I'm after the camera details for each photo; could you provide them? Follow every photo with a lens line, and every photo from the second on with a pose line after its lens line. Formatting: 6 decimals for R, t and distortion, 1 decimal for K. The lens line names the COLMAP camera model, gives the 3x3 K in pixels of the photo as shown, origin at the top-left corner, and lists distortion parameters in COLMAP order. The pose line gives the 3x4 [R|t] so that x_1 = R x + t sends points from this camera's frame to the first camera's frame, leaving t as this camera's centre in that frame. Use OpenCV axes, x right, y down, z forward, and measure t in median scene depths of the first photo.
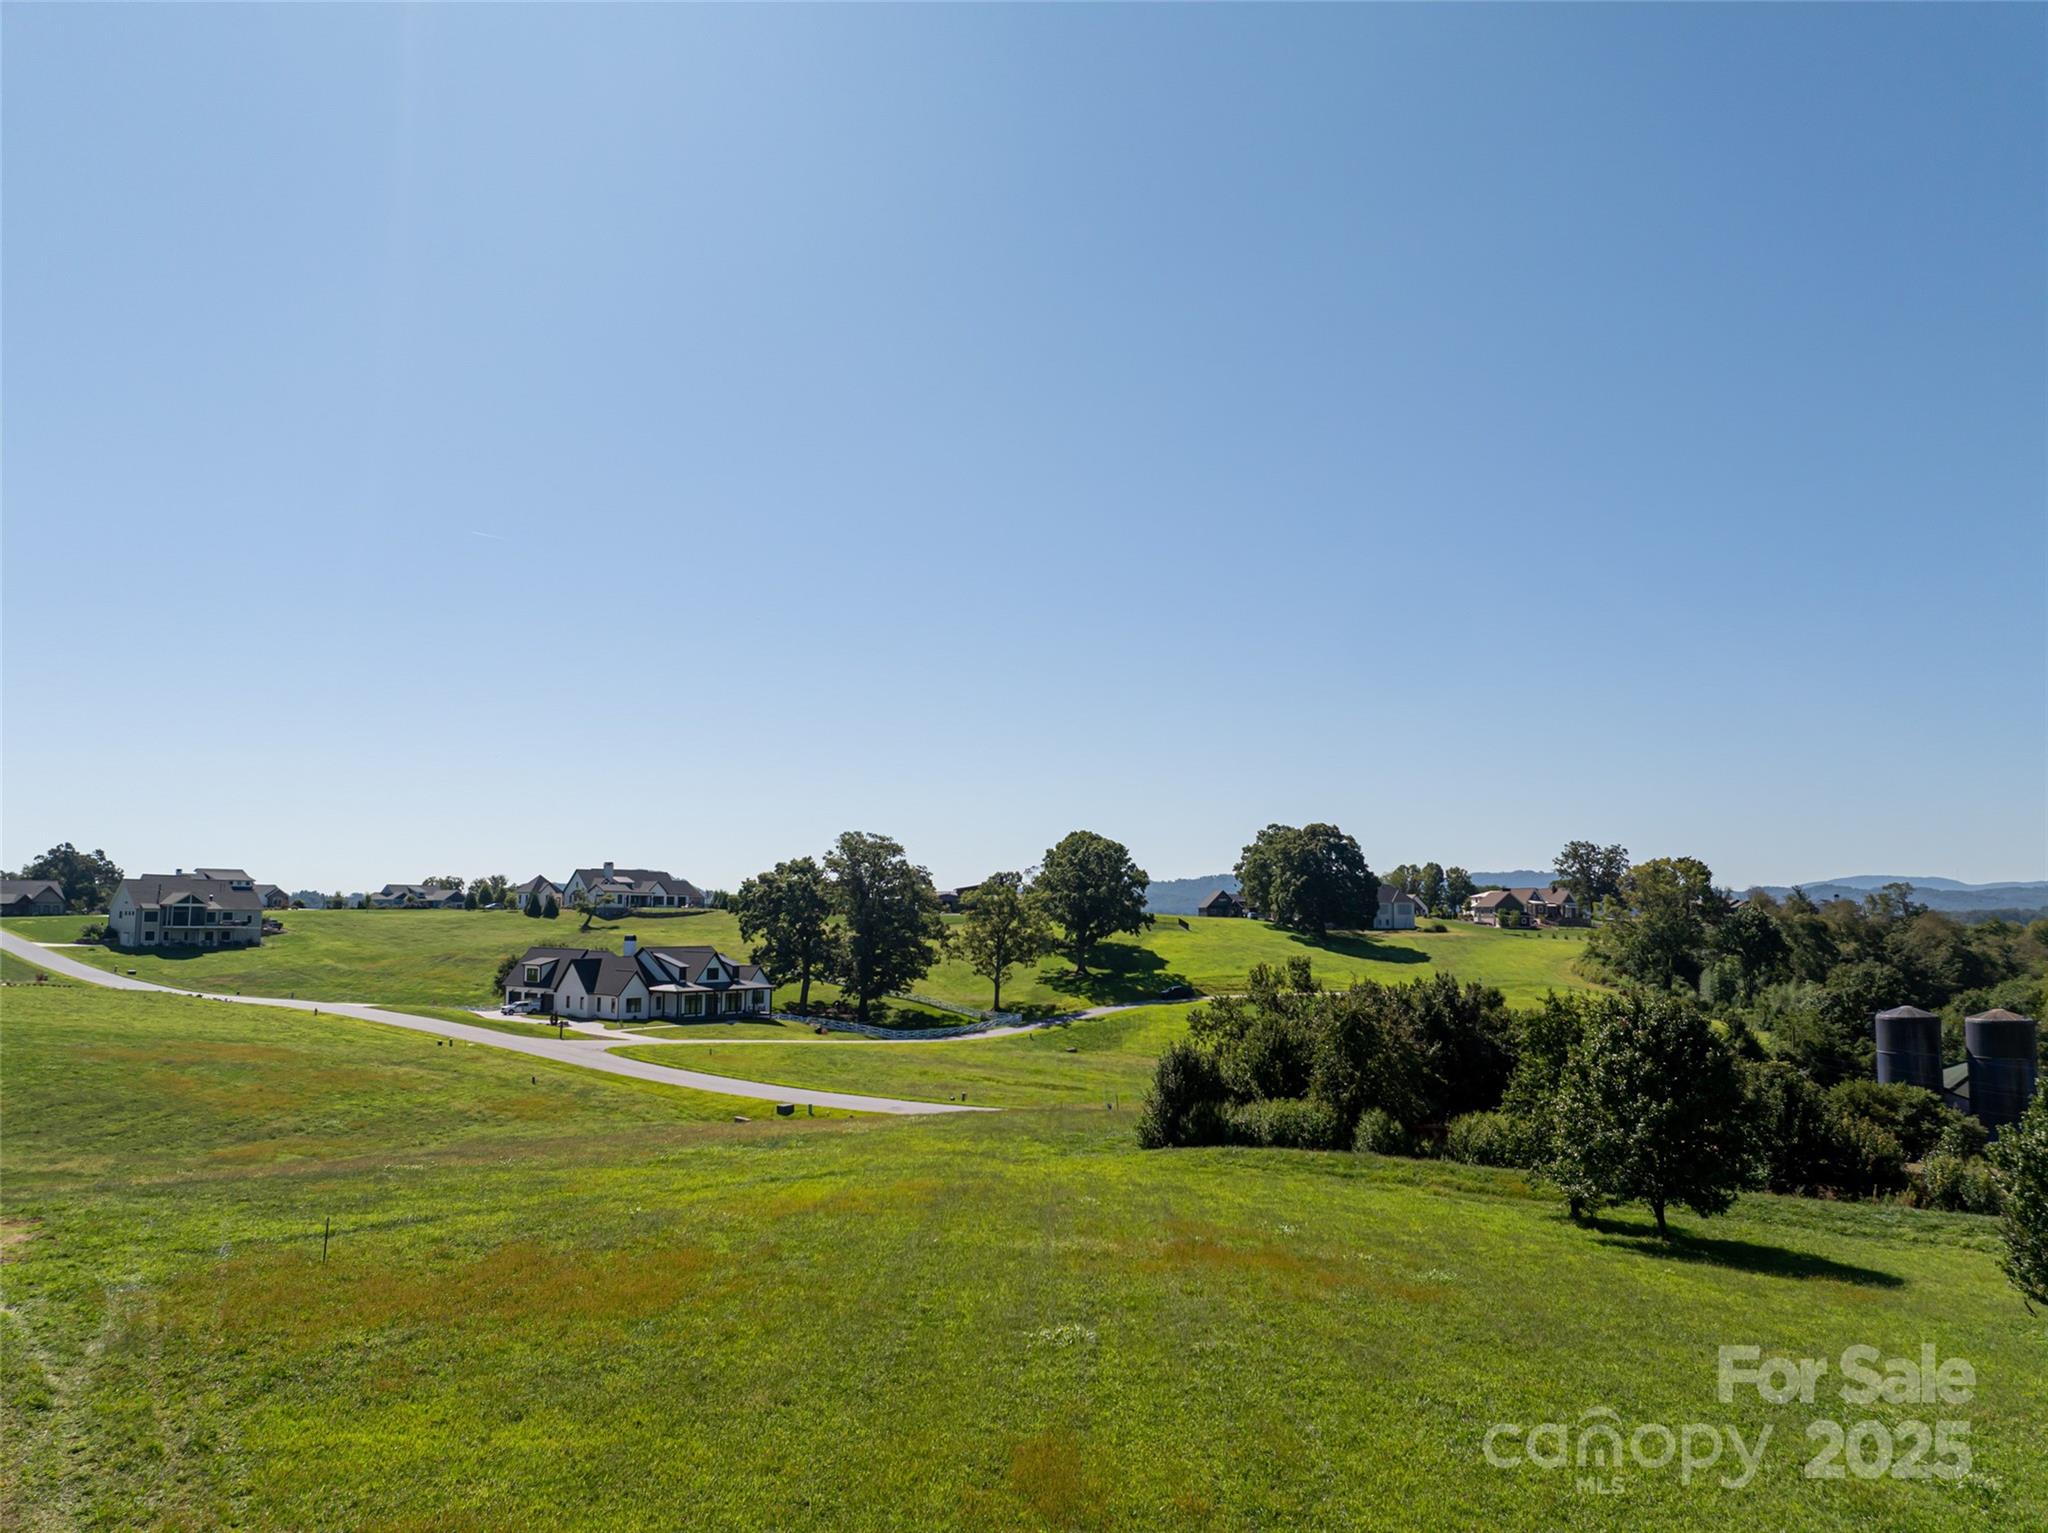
lens RADIAL K [[1454.8, 0, 1031.1], [0, 1454.8, 754.0], [0, 0, 1]] dist [-0.049828, 0.031282]
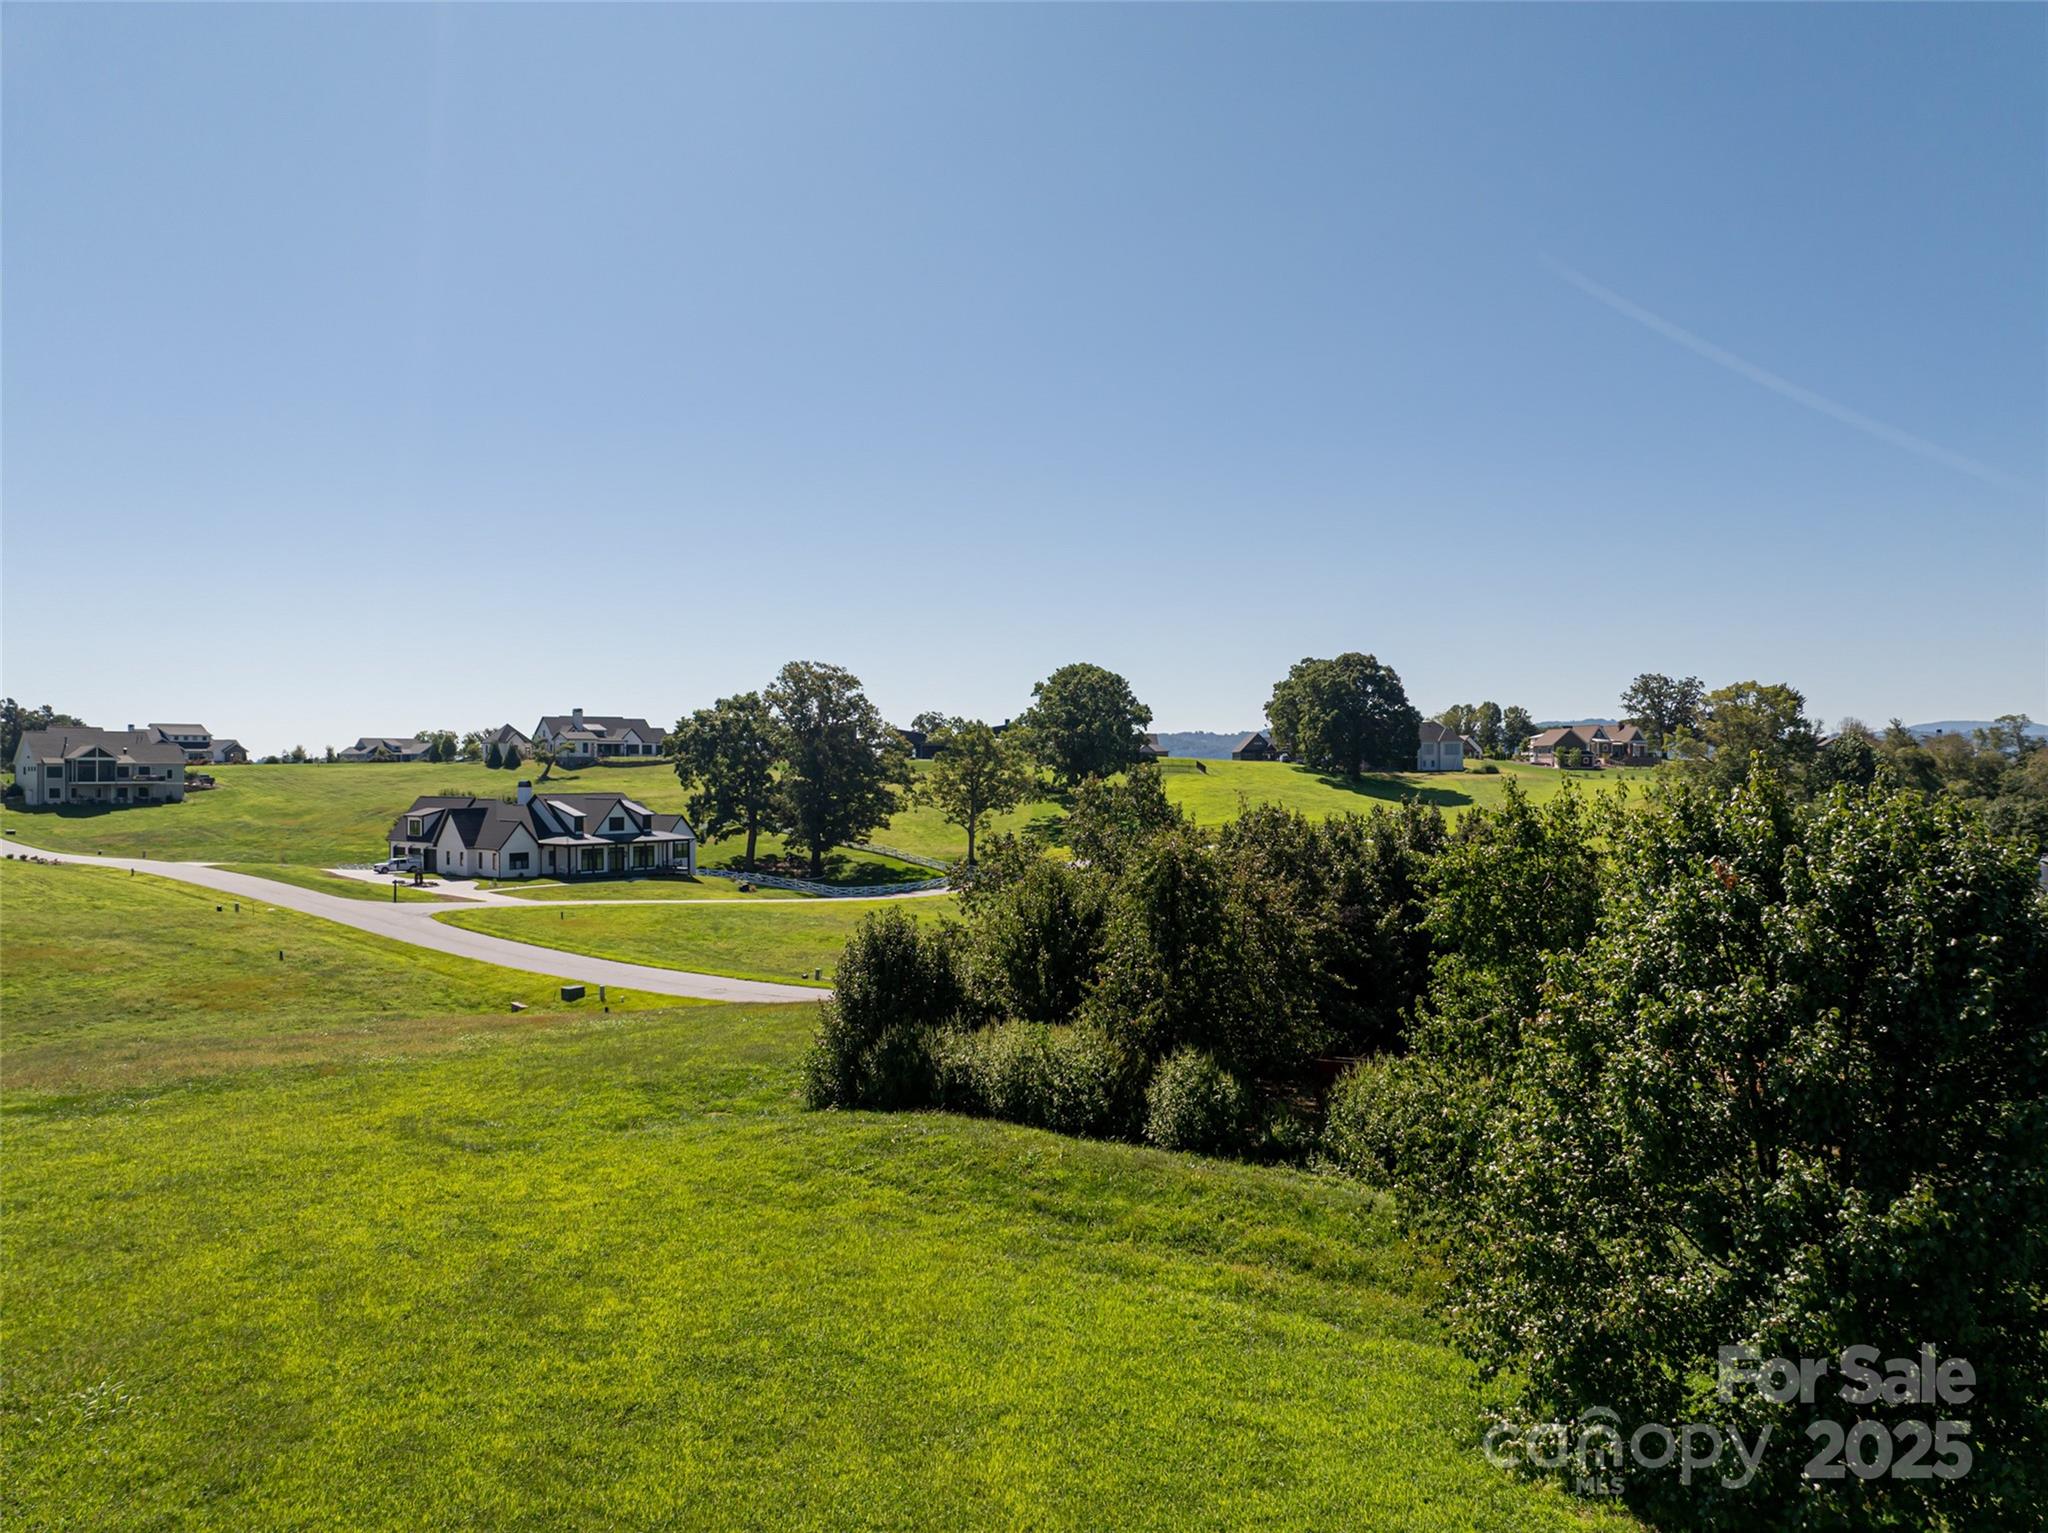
lens RADIAL K [[1454.8, 0, 1028.0], [0, 1454.8, 749.2], [0, 0, 1]] dist [-0.049828, 0.031282]
pose [[0.998826, -0.012697, -0.046755, 0.051805], [0.017117, 0.995294, 0.095382, 0.023793], [0.045323, -0.096071, 0.994342, 0.129257]]
